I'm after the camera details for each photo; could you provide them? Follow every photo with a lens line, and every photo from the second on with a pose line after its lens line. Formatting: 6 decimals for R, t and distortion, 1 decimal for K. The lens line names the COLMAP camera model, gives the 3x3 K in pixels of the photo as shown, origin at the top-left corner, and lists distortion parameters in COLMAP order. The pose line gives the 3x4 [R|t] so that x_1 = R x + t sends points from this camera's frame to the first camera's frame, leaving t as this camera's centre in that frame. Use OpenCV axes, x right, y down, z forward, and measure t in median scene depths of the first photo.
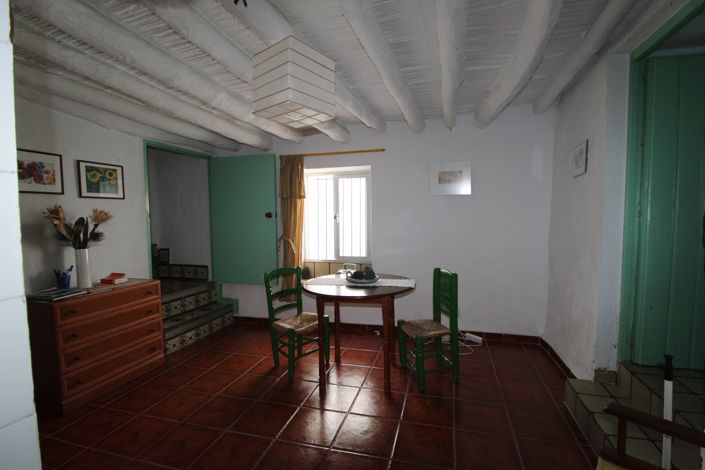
lens RADIAL K [[328.4, 0, 360.8], [0, 328.4, 237.4], [0, 0, 1]] dist [-0.001227, -0.014538]
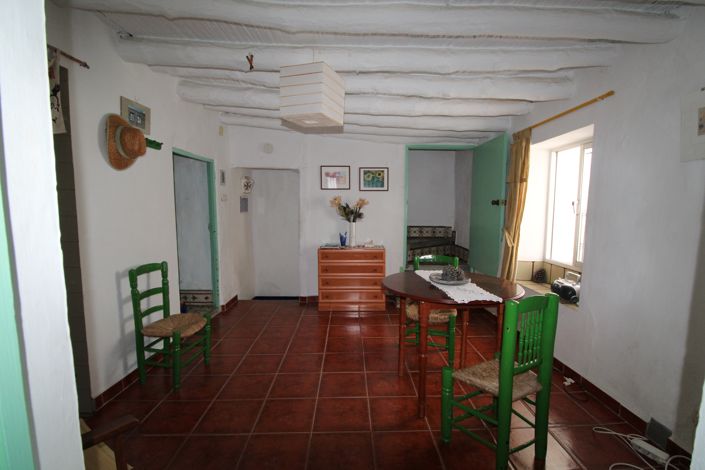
lens RADIAL K [[328.4, 0, 360.8], [0, 328.4, 237.4], [0, 0, 1]] dist [-0.001227, -0.014538]
pose [[0.291320, 0.099589, -0.951428, 0.612790], [-0.071052, 0.994072, 0.082297, -0.023509], [0.953983, 0.043626, 0.296669, 0.459064]]
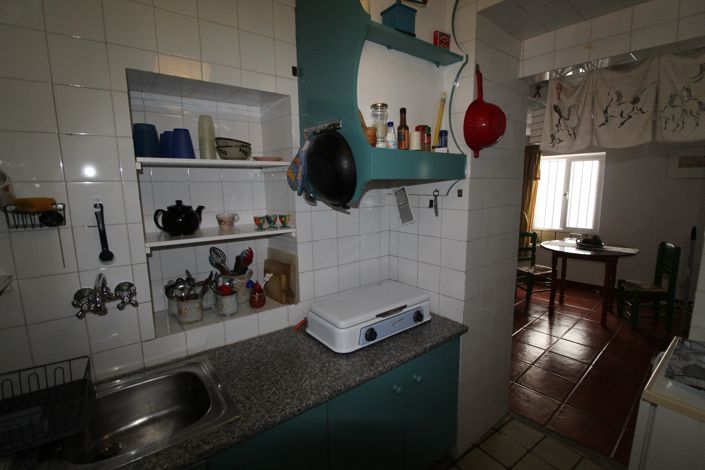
lens RADIAL K [[328.4, 0, 360.8], [0, 328.4, 237.4], [0, 0, 1]] dist [-0.001227, -0.014538]
pose [[0.832573, 0.086196, -0.547167, -0.040513], [-0.031259, 0.993555, 0.108952, -0.016082], [0.553032, -0.073607, 0.829902, -0.567215]]
